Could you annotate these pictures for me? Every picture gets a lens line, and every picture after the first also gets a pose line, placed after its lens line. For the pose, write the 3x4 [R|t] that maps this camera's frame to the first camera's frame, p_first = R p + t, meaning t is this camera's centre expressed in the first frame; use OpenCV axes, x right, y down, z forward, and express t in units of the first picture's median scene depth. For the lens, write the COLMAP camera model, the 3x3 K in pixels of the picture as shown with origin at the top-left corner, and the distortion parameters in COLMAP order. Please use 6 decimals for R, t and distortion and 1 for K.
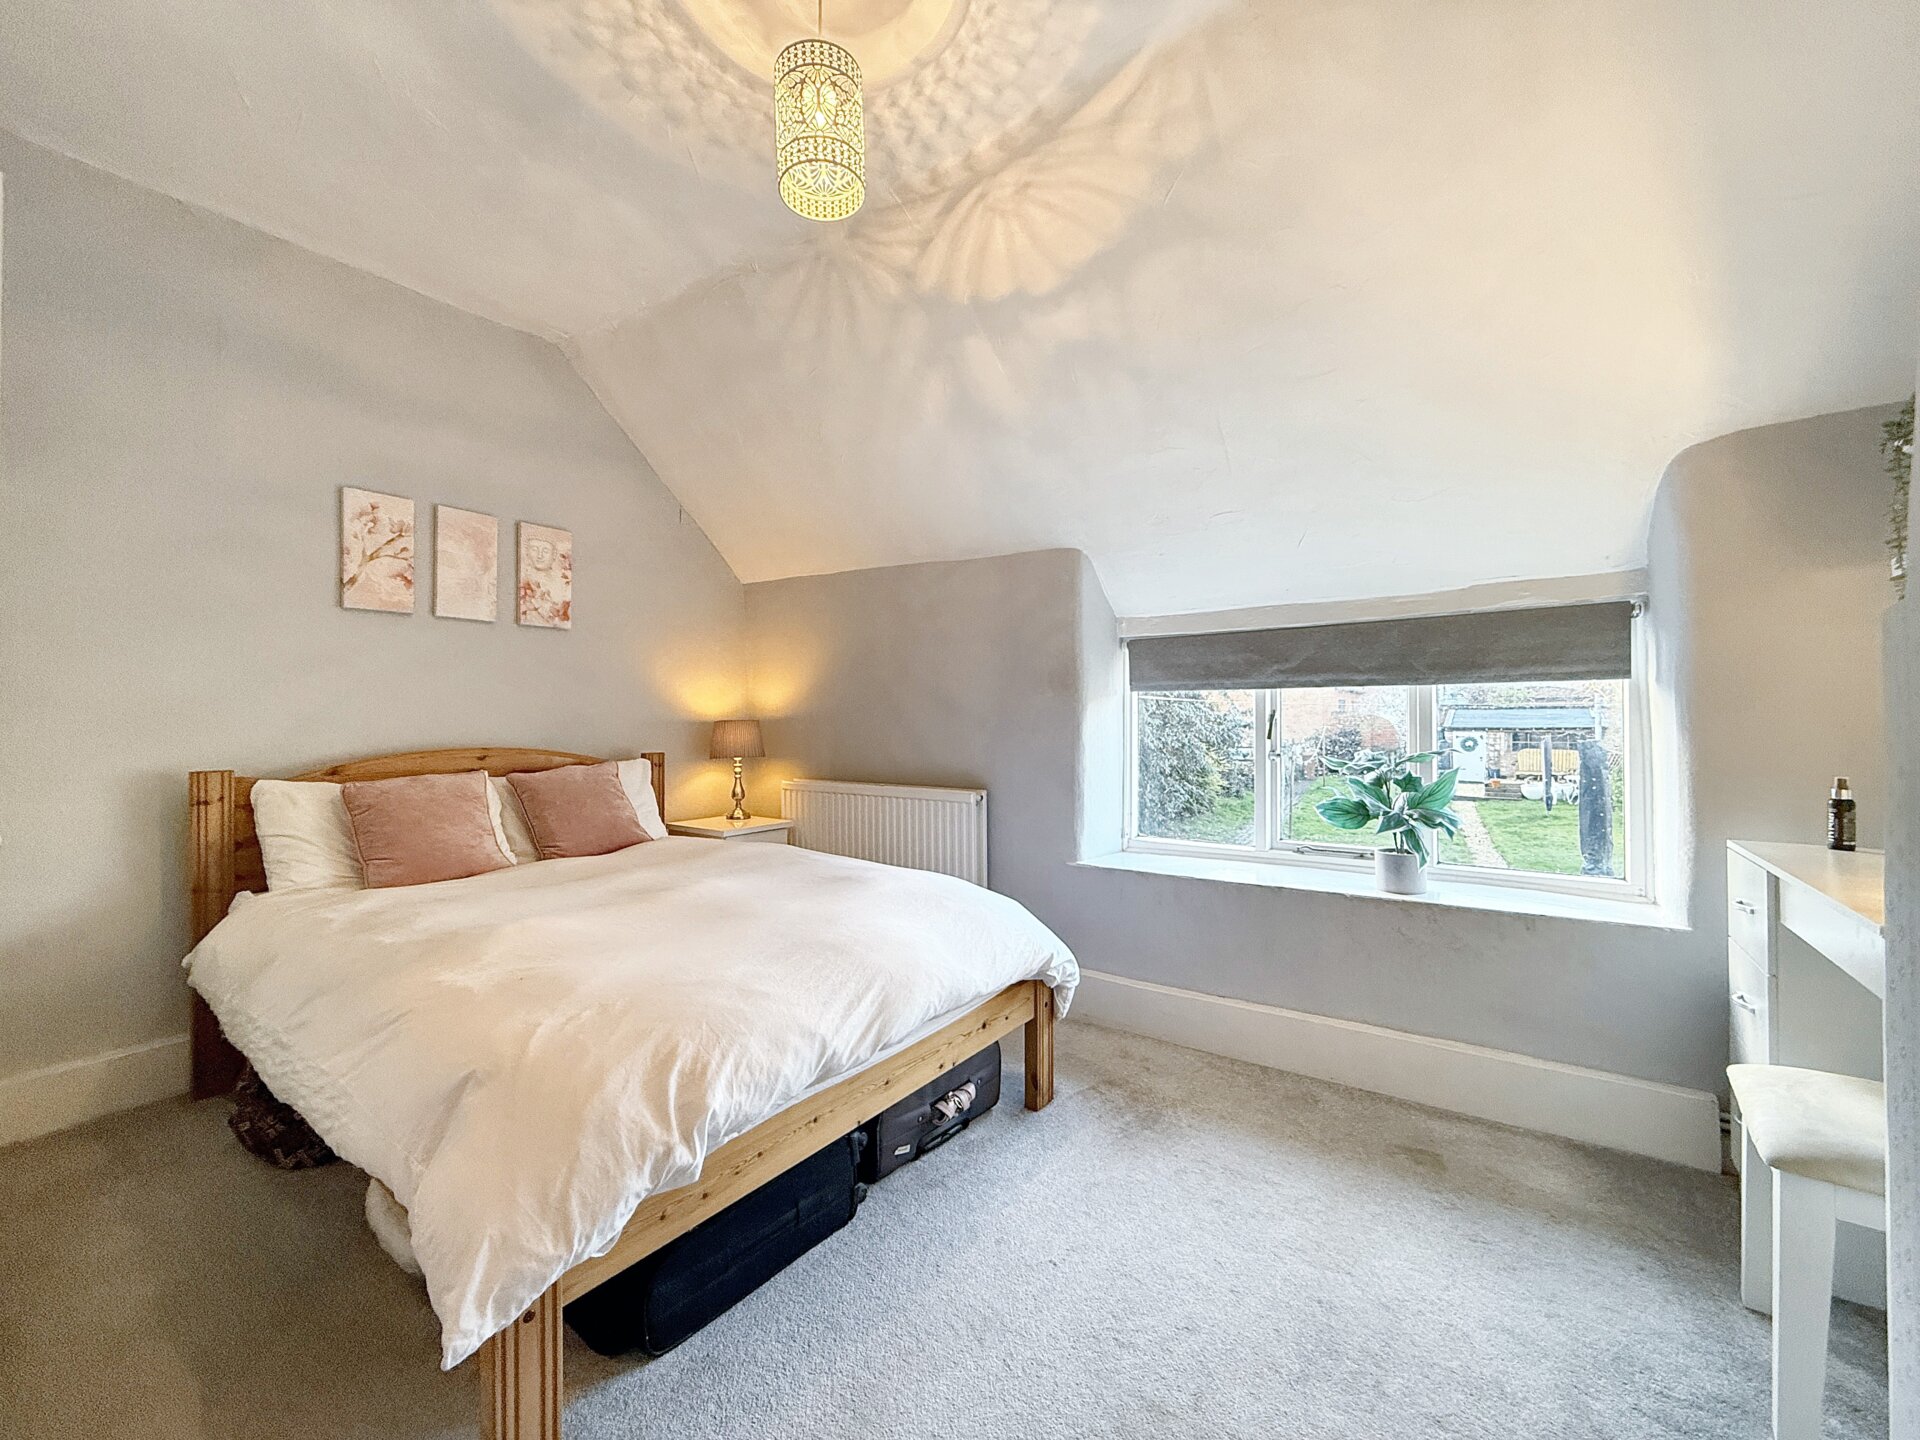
lens RADIAL K [[761.3, 0, 955.1], [0, 761.3, 717.3], [0, 0, 1]] dist [-0.001084, -0.000176]
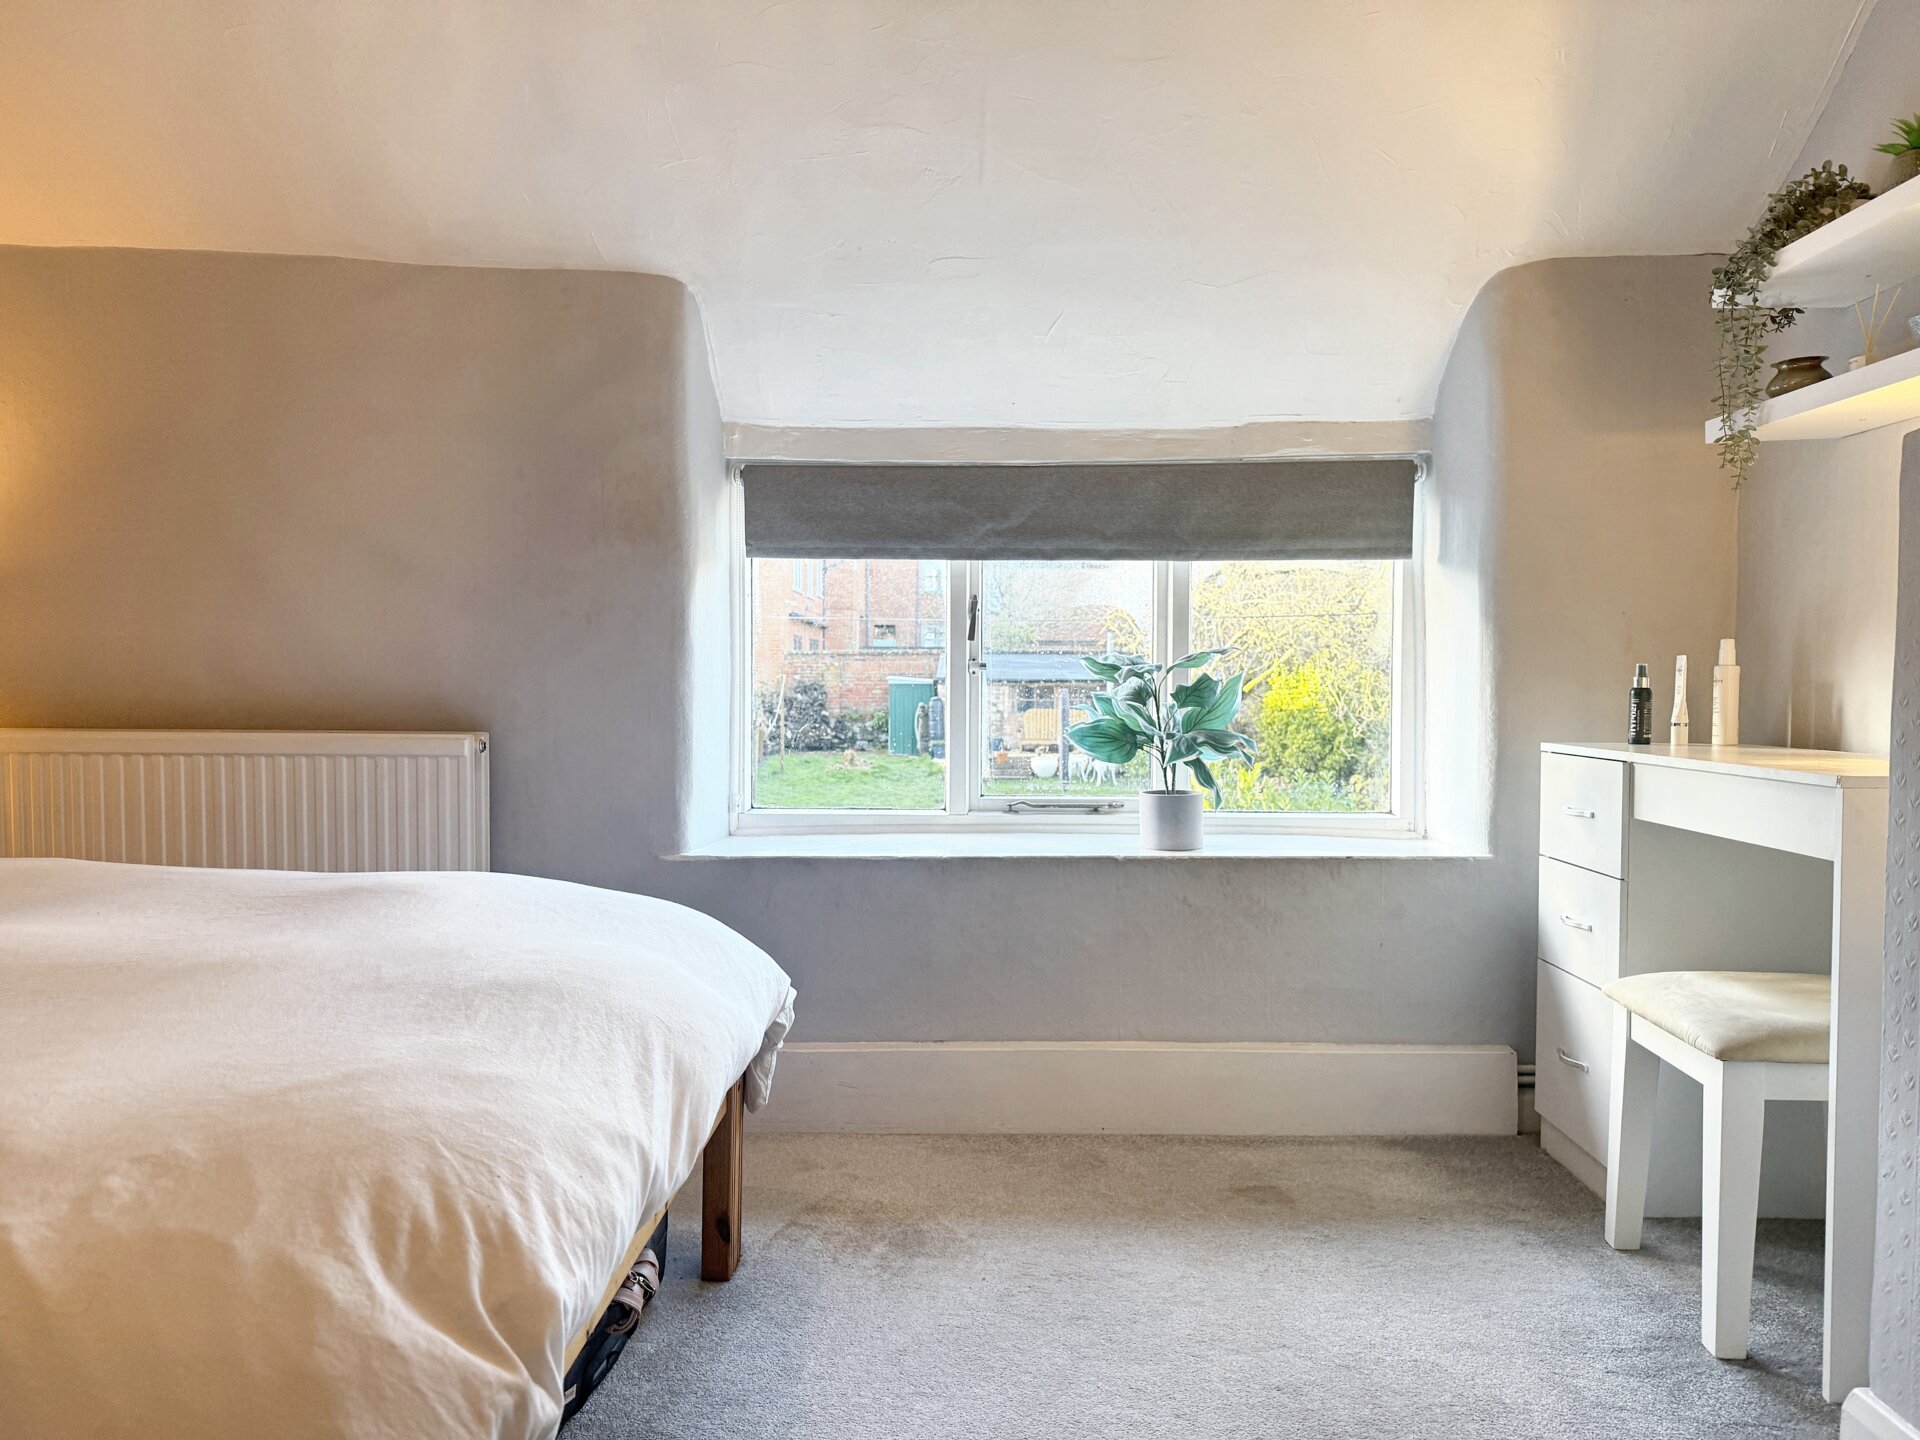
lens RADIAL K [[1339.5, 0, 957.0], [0, 1339.5, 727.9], [0, 0, 1]] dist [0.105576, -0.164420]
pose [[0.815012, -0.014285, 0.579268, -0.293263], [-0.011355, 0.999110, 0.040613, 0.067104], [-0.579333, -0.039678, 0.814125, 0.104185]]
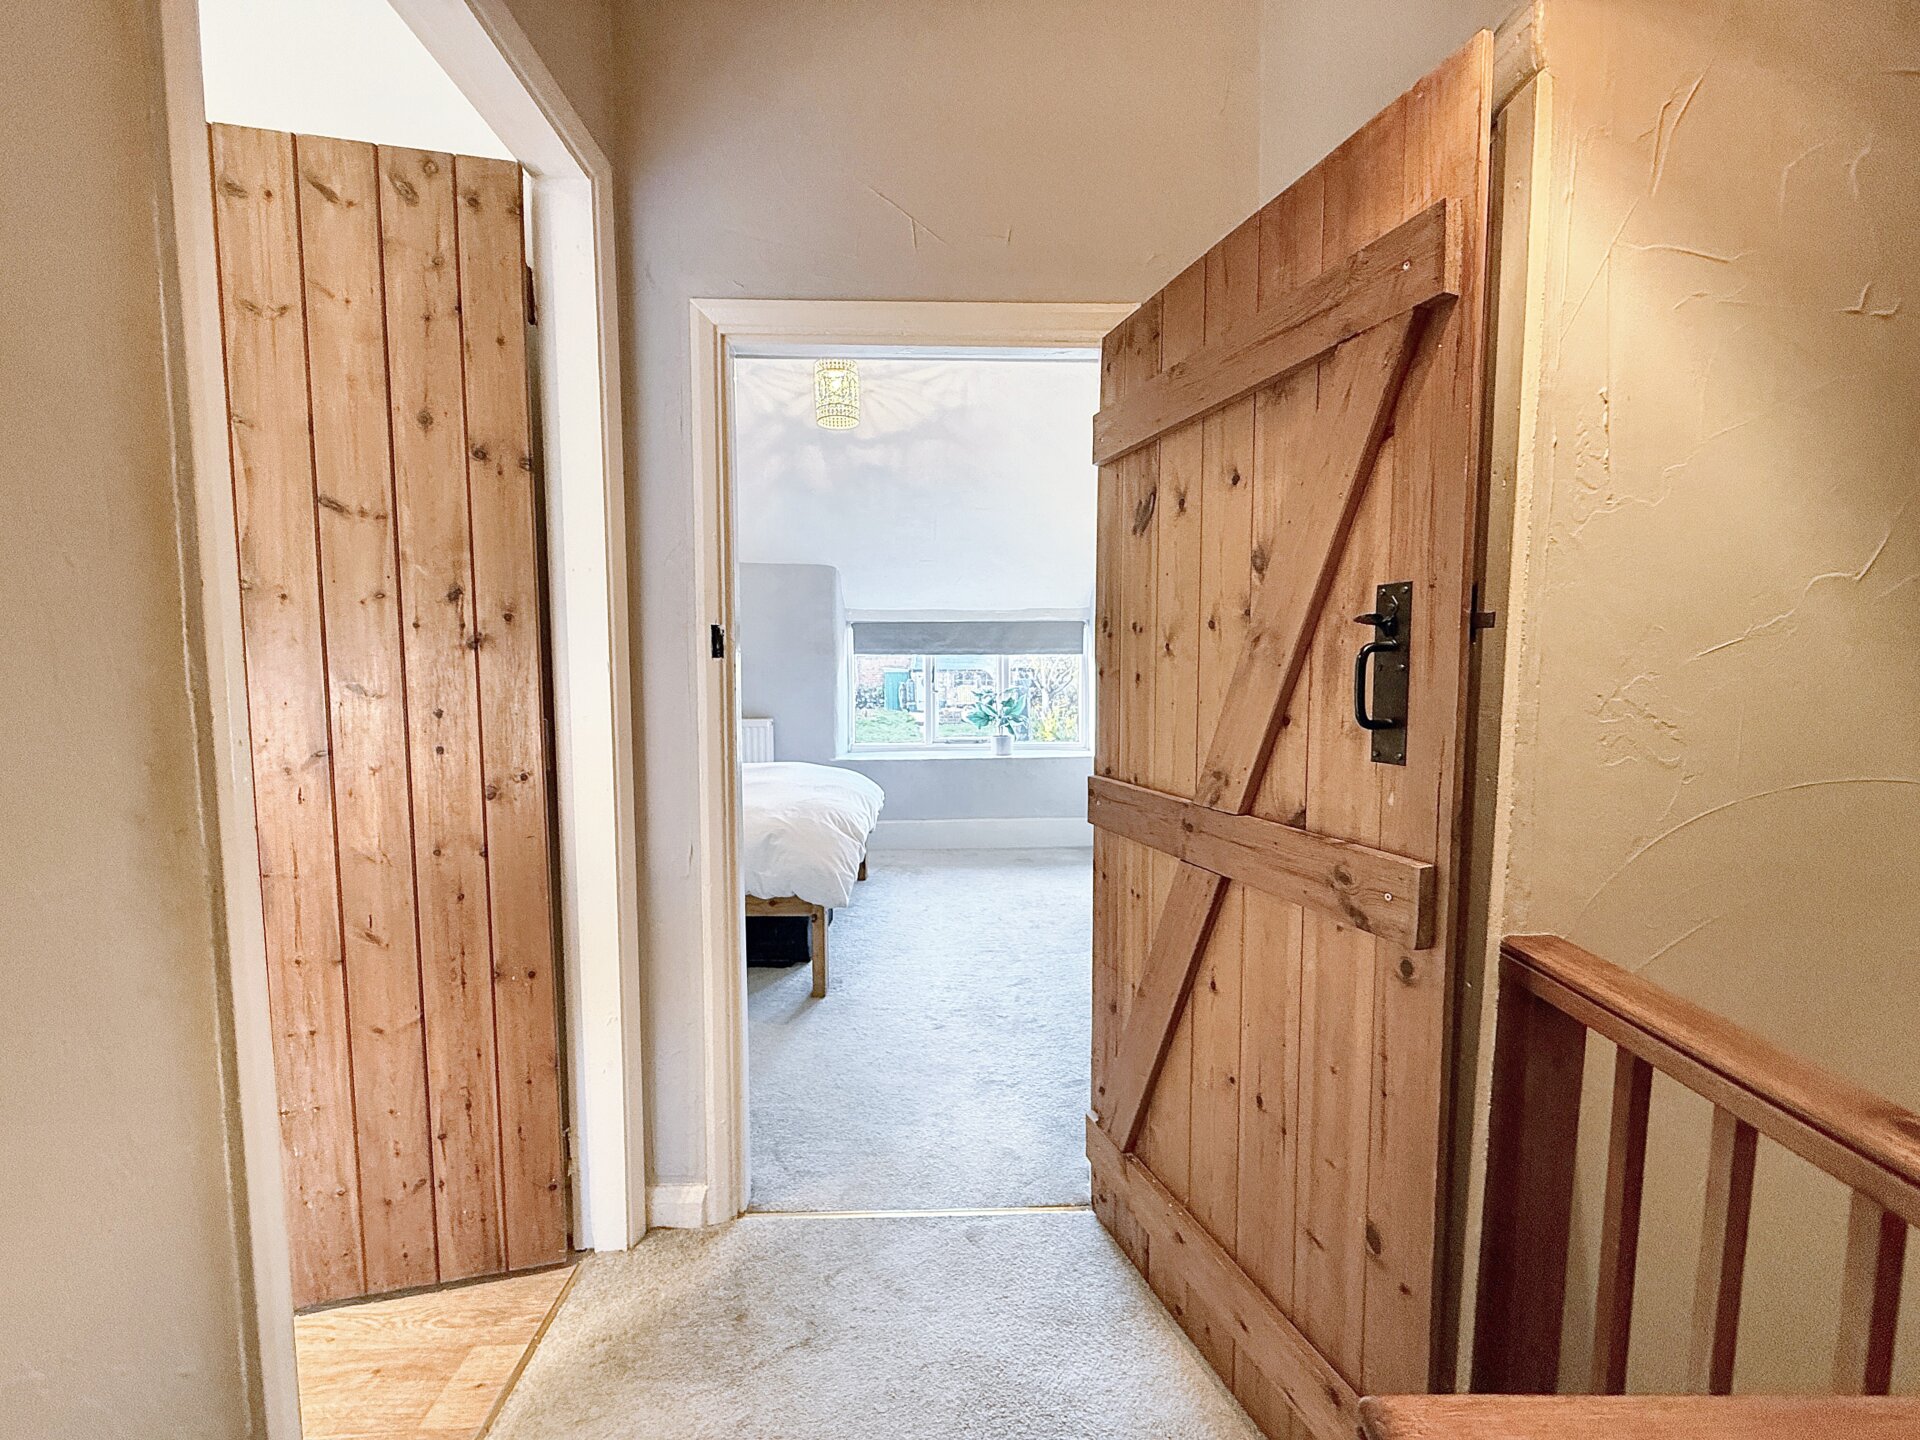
lens RADIAL K [[791.7, 0, 960.0], [0, 791.7, 720.0], [0, 0, 1]] dist [-0.000081, -0.000039]
pose [[0.784611, -0.042469, 0.618532, -0.829432], [-0.007218, 0.996958, 0.077608, -0.034395], [-0.619947, -0.065357, 0.781917, -0.608926]]
